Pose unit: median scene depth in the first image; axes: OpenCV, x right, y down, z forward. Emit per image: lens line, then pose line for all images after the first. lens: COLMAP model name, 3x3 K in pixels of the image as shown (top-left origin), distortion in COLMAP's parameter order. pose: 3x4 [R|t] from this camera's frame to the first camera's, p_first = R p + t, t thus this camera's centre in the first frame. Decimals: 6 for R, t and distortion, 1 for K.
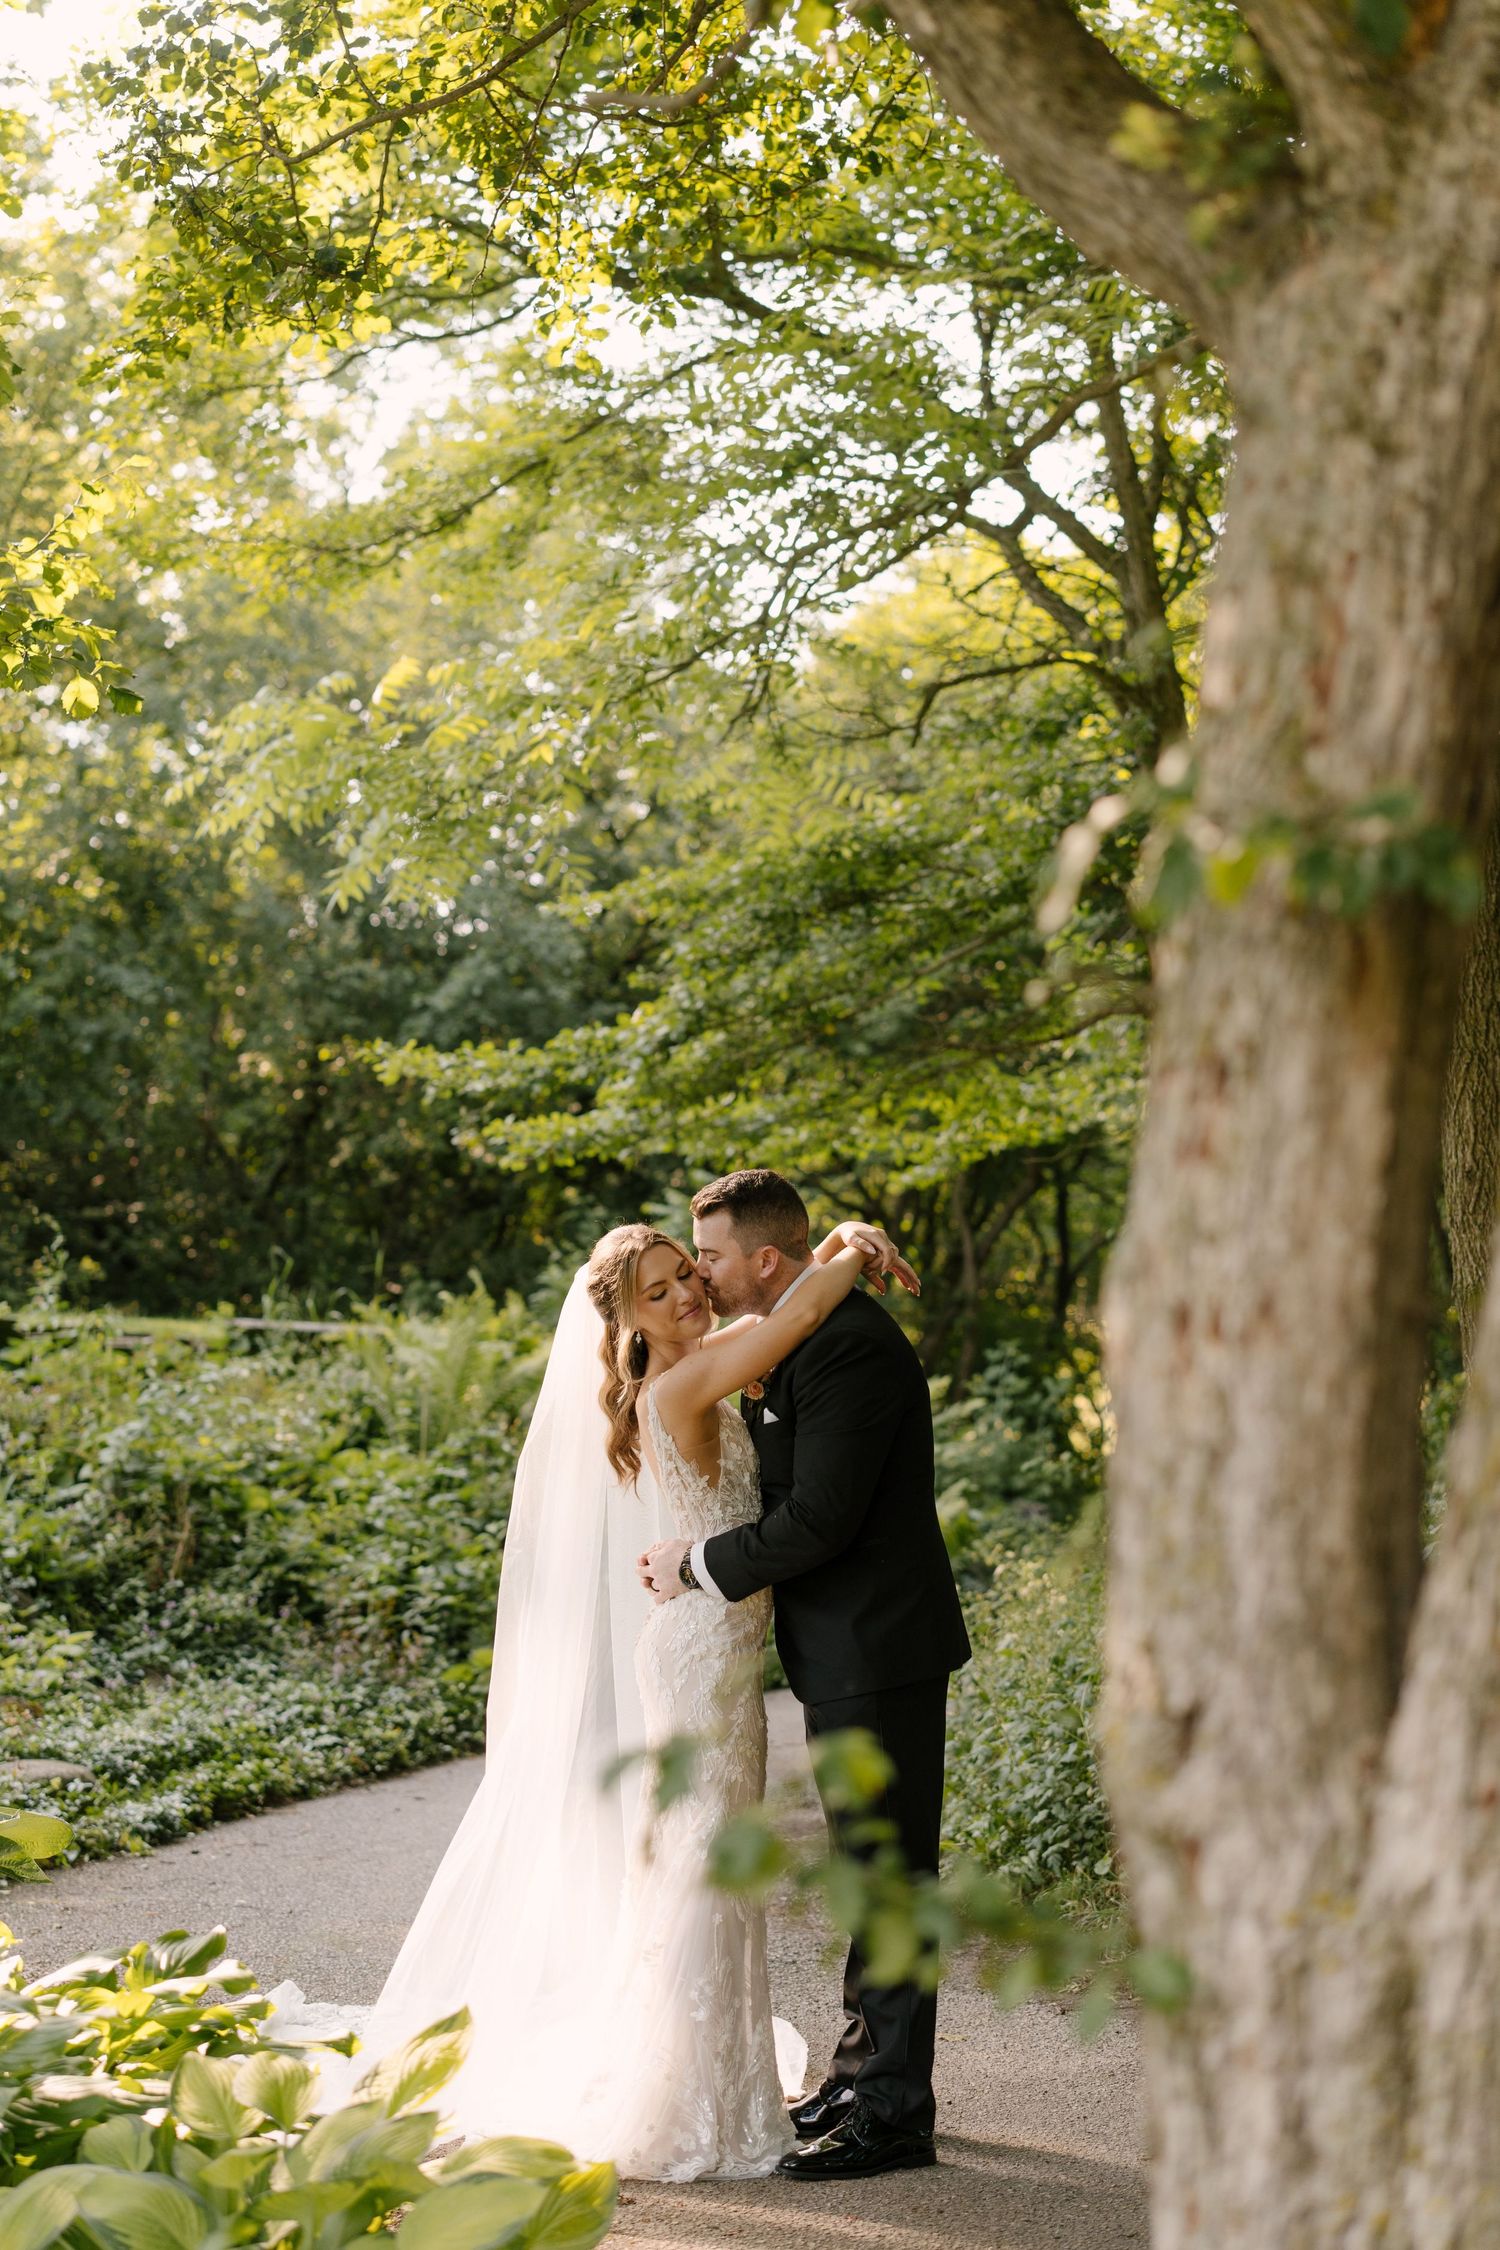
lens RADIAL K [[3230.6, 0, 754.6], [0, 3230.6, 1178.2], [0, 0, 1]] dist [0.025419, 0.017051]
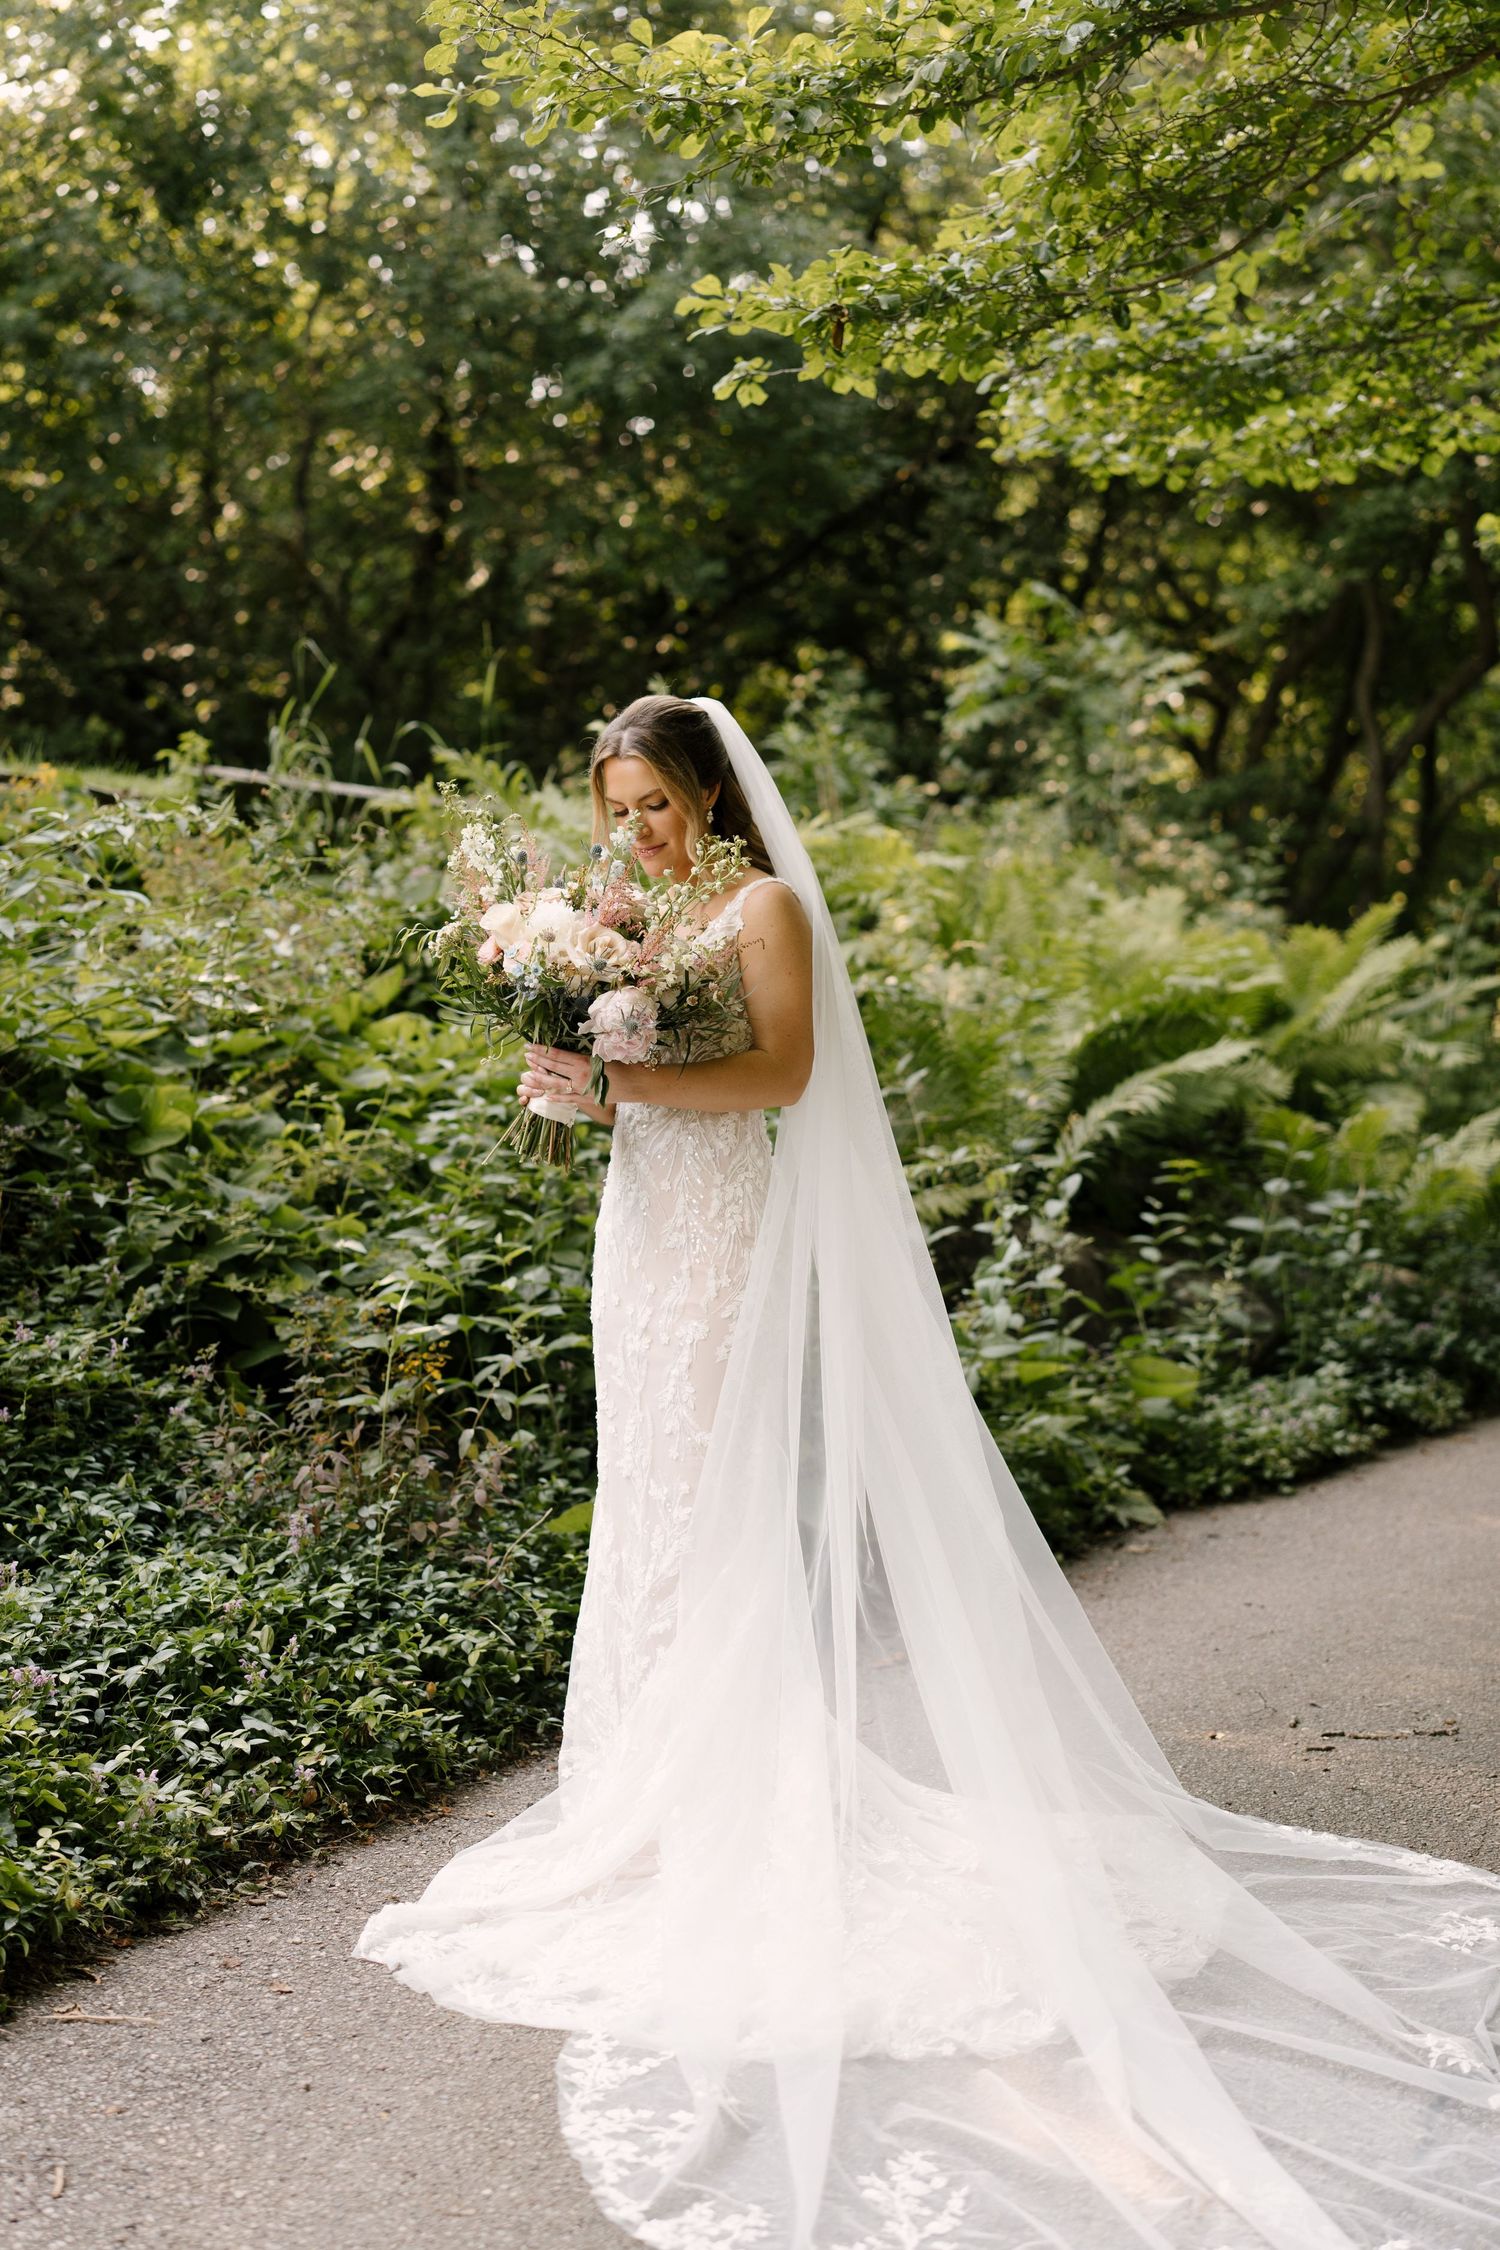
lens RADIAL K [[3283.4, 0, 751.3], [0, 3283.4, 1127.8], [0, 0, 1]] dist [0.018306, 0.003703]
pose [[0.997548, 0.039408, -0.057839, -0.042929], [-0.032633, 0.992976, 0.113728, 0.045288], [0.061915, -0.111562, 0.991827, 0.534890]]
